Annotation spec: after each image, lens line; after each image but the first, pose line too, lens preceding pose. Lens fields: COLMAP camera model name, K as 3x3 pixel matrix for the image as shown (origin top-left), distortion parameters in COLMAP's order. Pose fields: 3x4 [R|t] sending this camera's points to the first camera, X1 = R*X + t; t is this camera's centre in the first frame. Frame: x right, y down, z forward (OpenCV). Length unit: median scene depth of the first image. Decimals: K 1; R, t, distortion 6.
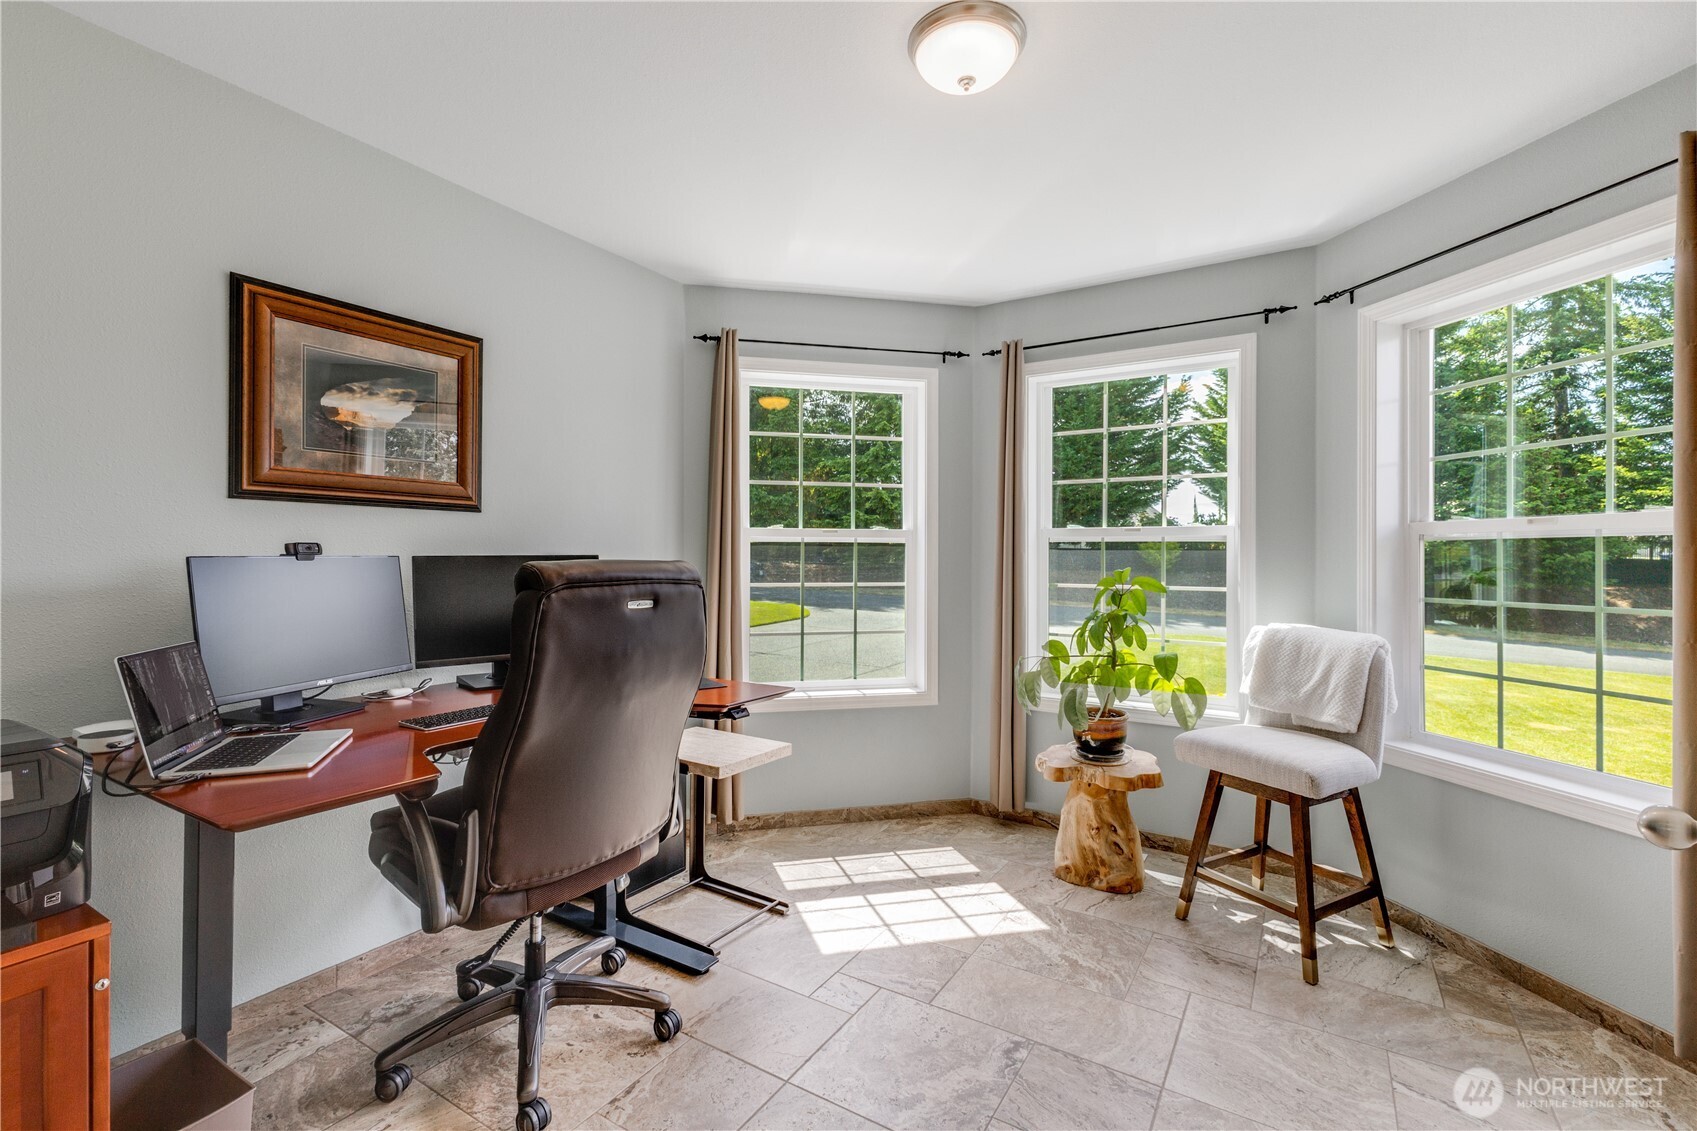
lens RADIAL K [[734.1, 0, 852.0], [0, 734.1, 561.4], [0, 0, 1]] dist [0.004155, 0.000280]
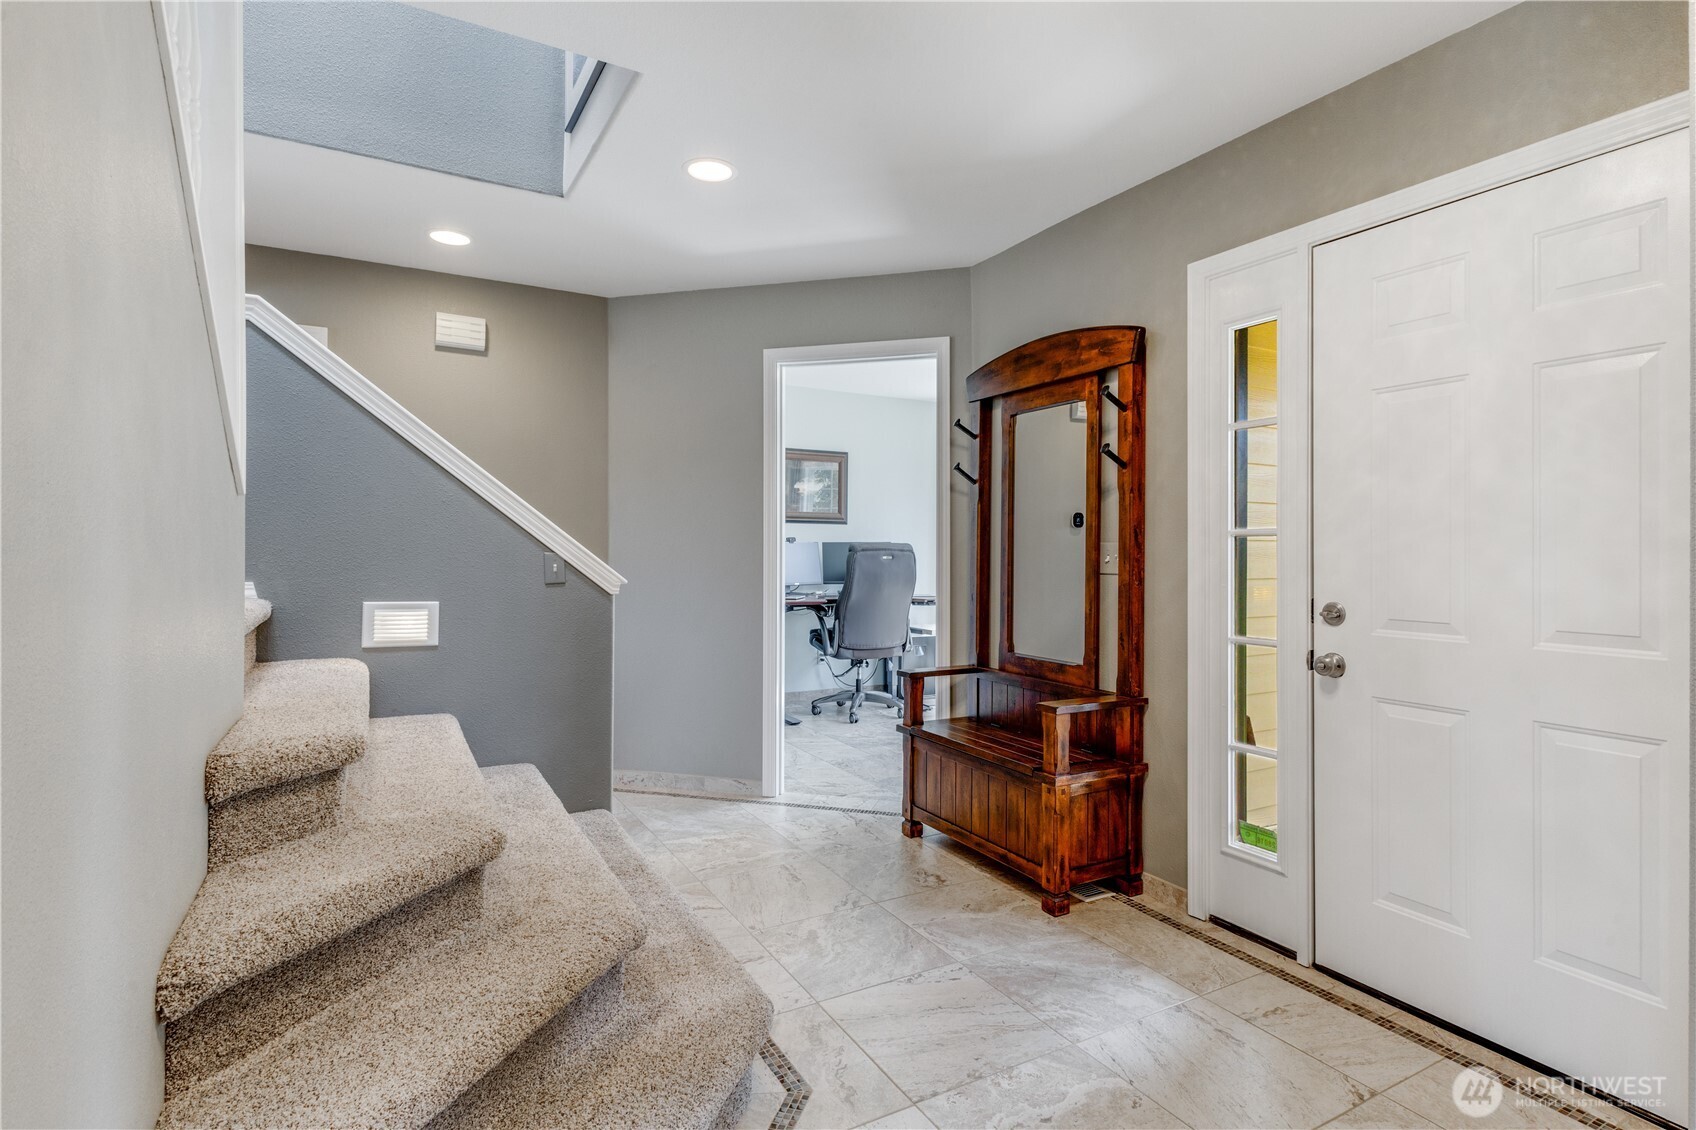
lens RADIAL K [[862.7, 0, 850.0], [0, 862.7, 559.0], [0, 0, 1]] dist [-0.000036, 0.000000]
pose [[0.866804, 0.003669, -0.498635, 1.235618], [-0.001211, 0.999985, 0.005251, 0.044336], [0.498647, -0.003948, 0.866796, -1.956028]]
